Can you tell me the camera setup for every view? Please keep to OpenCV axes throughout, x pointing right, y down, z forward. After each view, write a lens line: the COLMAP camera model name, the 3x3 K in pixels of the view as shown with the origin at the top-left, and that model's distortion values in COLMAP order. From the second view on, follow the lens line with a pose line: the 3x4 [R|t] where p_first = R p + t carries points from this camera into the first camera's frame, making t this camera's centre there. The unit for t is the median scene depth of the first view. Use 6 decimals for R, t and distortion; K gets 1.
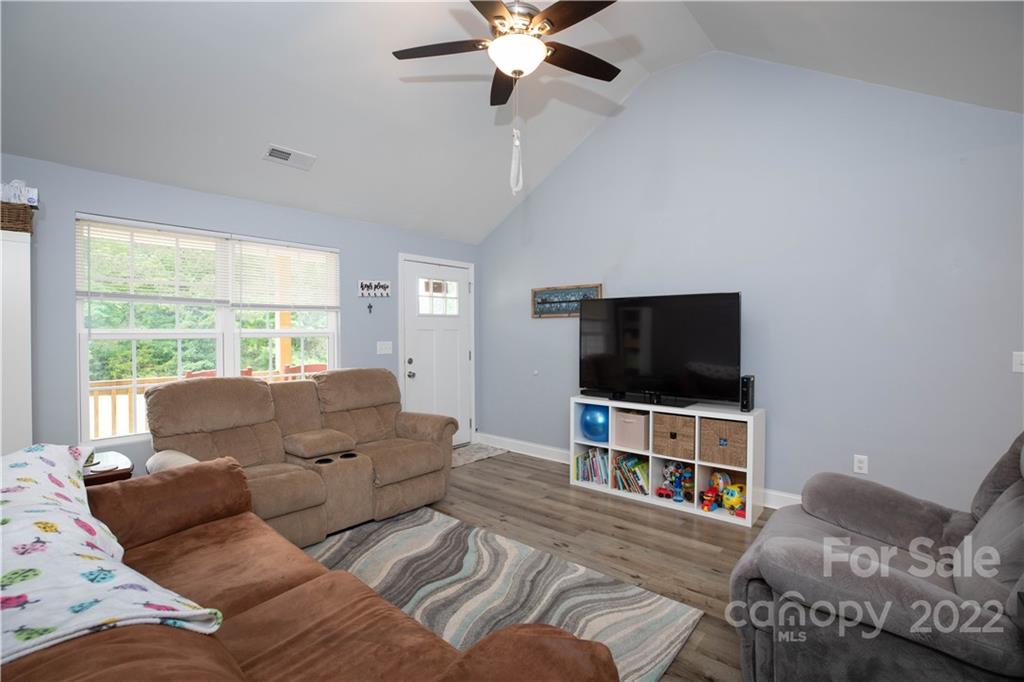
lens RADIAL K [[468.1, 0, 510.8], [0, 468.1, 335.4], [0, 0, 1]] dist [-0.043525, 0.012715]
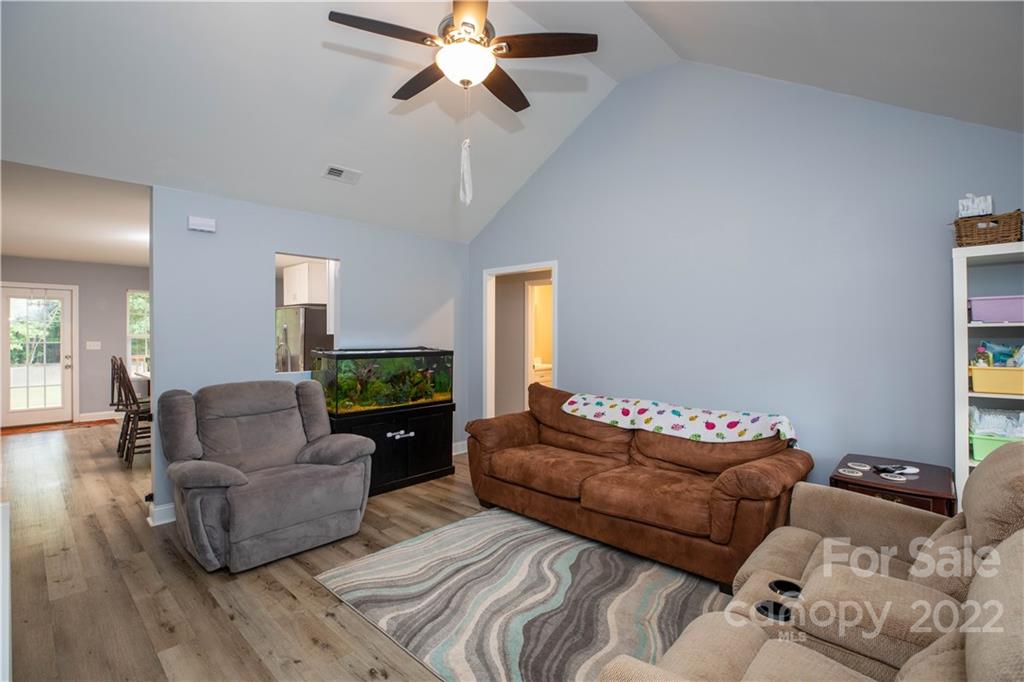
lens RADIAL K [[468.1, 0, 510.8], [0, 468.1, 335.4], [0, 0, 1]] dist [-0.043525, 0.012715]
pose [[-0.999298, -0.004247, 0.037211, -0.097030], [-0.003600, 0.999841, 0.017438, -0.036376], [-0.037279, 0.017292, -0.999155, 1.586520]]
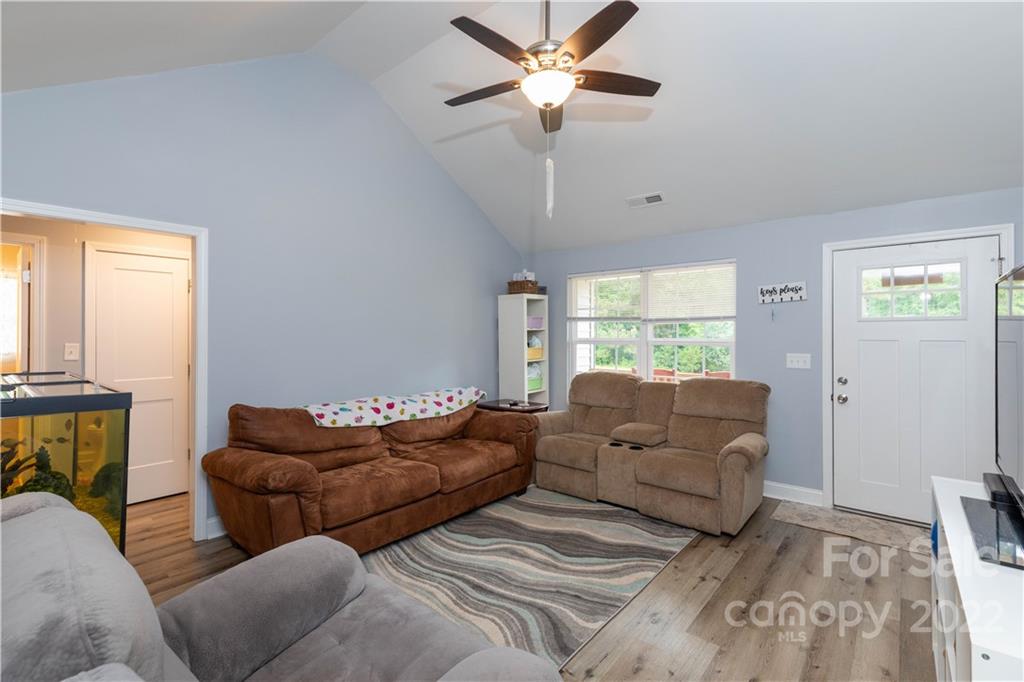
lens RADIAL K [[459.1, 0, 510.6], [0, 459.1, 331.2], [0, 0, 1]] dist [0.000126, 0.000052]
pose [[-0.002973, -0.008207, -0.999962, 0.863502], [-0.011577, 0.999900, -0.008172, -0.022079], [0.999929, 0.011553, -0.003068, 0.733461]]
